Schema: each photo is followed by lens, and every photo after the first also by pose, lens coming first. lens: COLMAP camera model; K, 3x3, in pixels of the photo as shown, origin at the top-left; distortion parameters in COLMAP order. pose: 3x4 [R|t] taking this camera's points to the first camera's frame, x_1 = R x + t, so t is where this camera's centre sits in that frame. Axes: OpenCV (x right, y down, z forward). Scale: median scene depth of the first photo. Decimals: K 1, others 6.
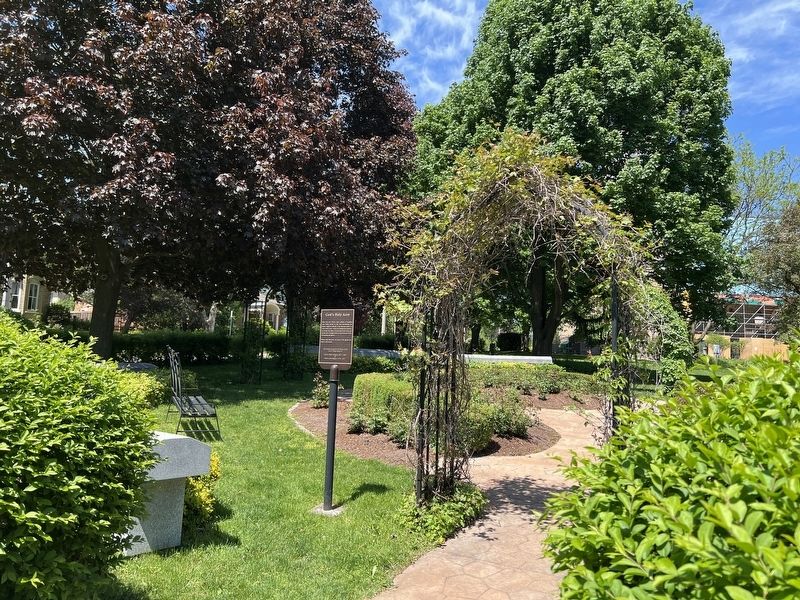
lens RADIAL K [[617.8, 0, 396.2], [0, 617.8, 299.0], [0, 0, 1]] dist [0.044862, 0.000638]
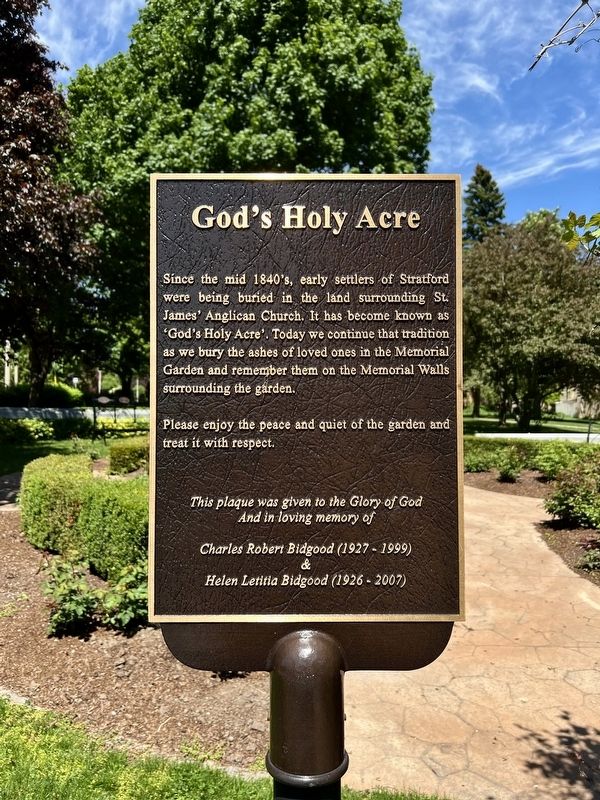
lens RADIAL K [[617.8, 0, 296.8], [0, 617.8, 392.2], [0, 0, 1]] dist [0.044862, 0.000638]
pose [[0.911679, -0.028969, 0.409882, -0.041737], [0.000400, 0.997574, 0.069615, 0.014608], [-0.410904, -0.063302, 0.909478, 0.252762]]
